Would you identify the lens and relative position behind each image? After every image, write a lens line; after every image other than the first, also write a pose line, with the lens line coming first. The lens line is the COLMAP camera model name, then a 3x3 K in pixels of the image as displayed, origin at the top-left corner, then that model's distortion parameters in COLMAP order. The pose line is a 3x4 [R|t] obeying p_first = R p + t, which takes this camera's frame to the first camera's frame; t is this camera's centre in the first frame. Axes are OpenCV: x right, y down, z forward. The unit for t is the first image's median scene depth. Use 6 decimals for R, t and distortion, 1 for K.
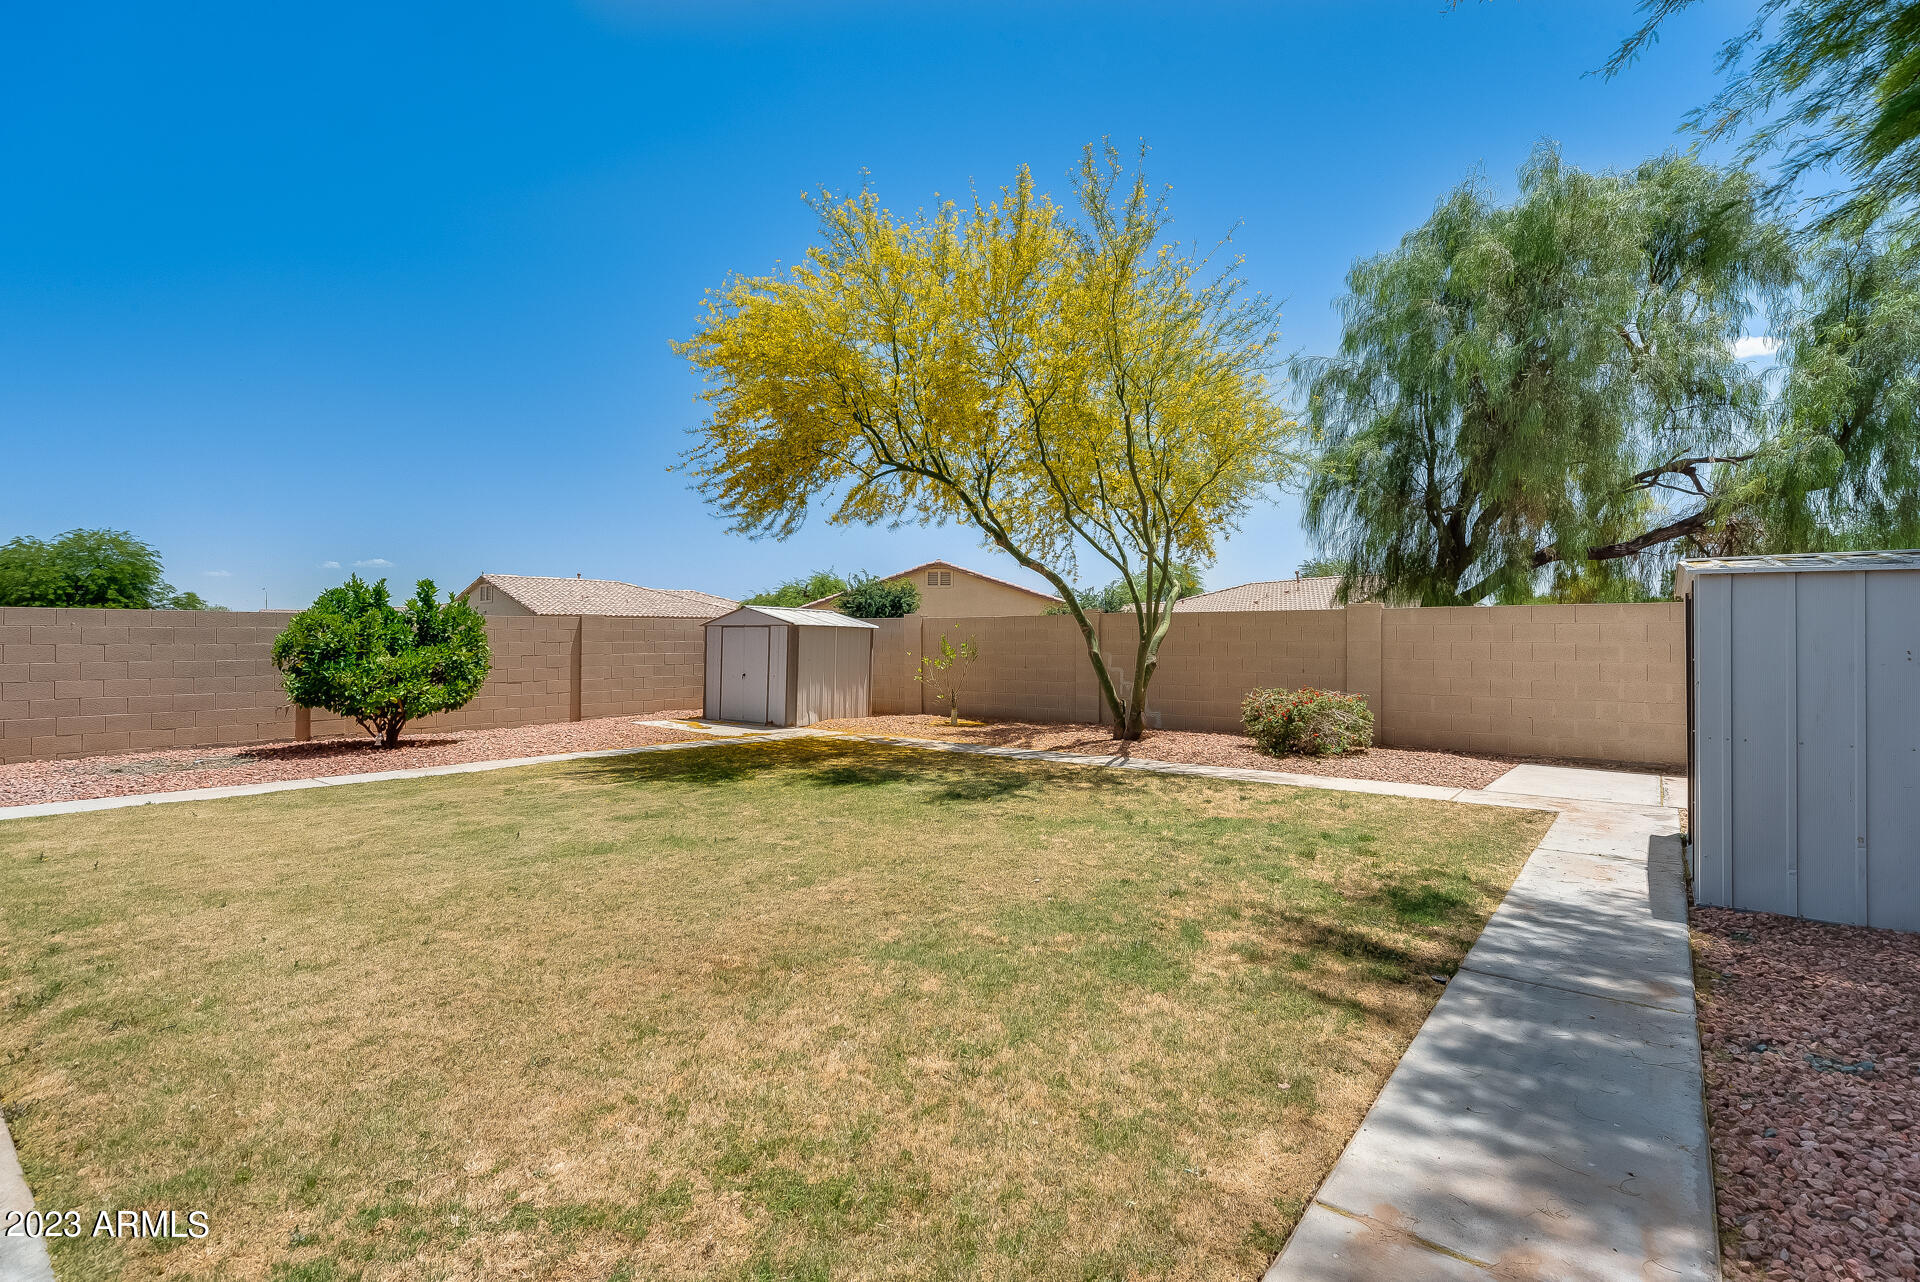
lens RADIAL K [[829.9, 0, 965.7], [0, 829.9, 638.7], [0, 0, 1]] dist [-0.001136, -0.000422]
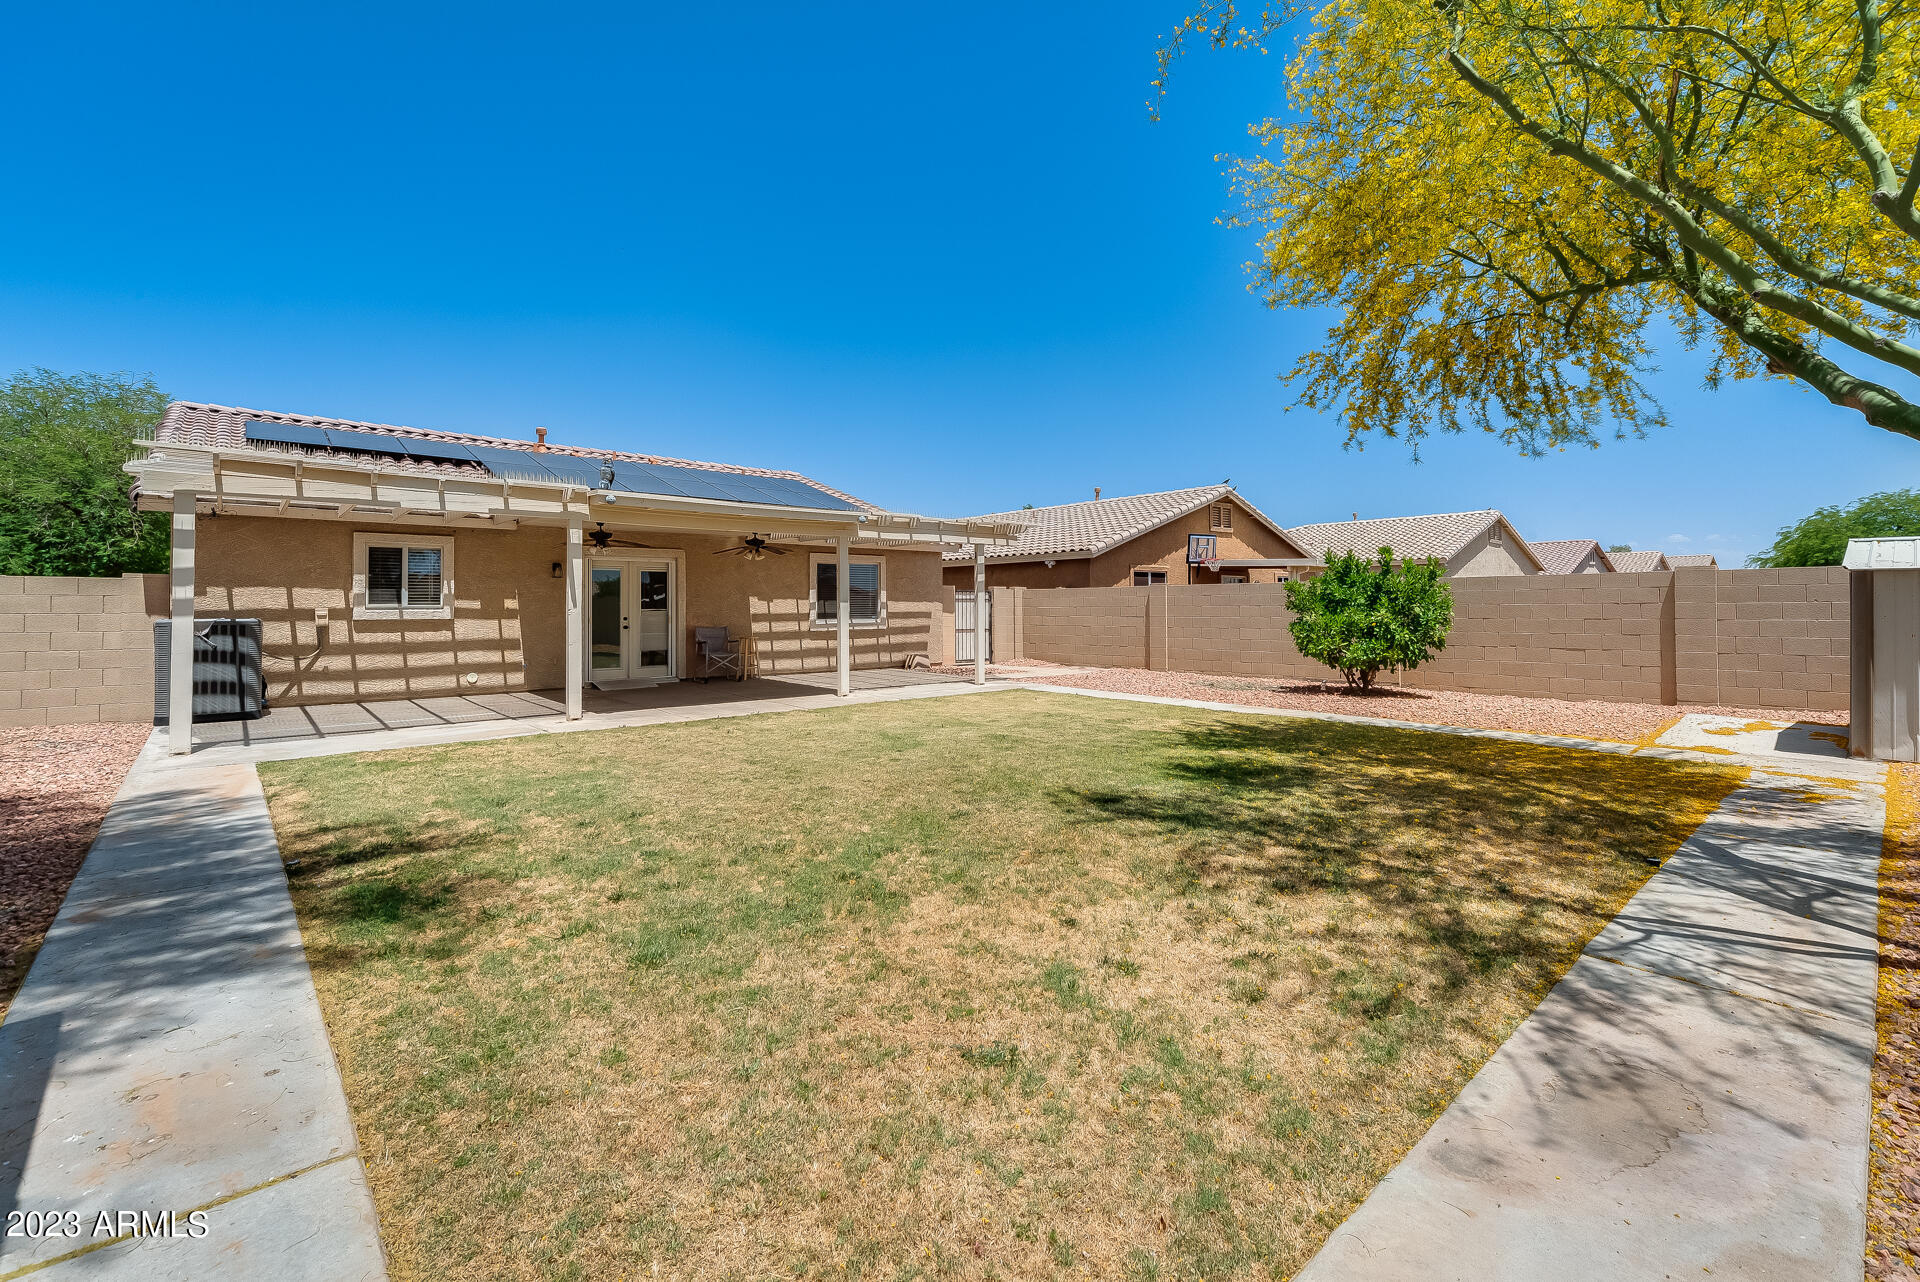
lens RADIAL K [[829.9, 0, 997.7], [0, 829.9, 602.3], [0, 0, 1]] dist [-0.001136, -0.000422]
pose [[-0.115820, -0.003171, -0.993265, 1.264324], [0.005653, 0.999977, -0.003851, 0.013208], [0.993254, -0.006061, -0.115800, 1.640149]]
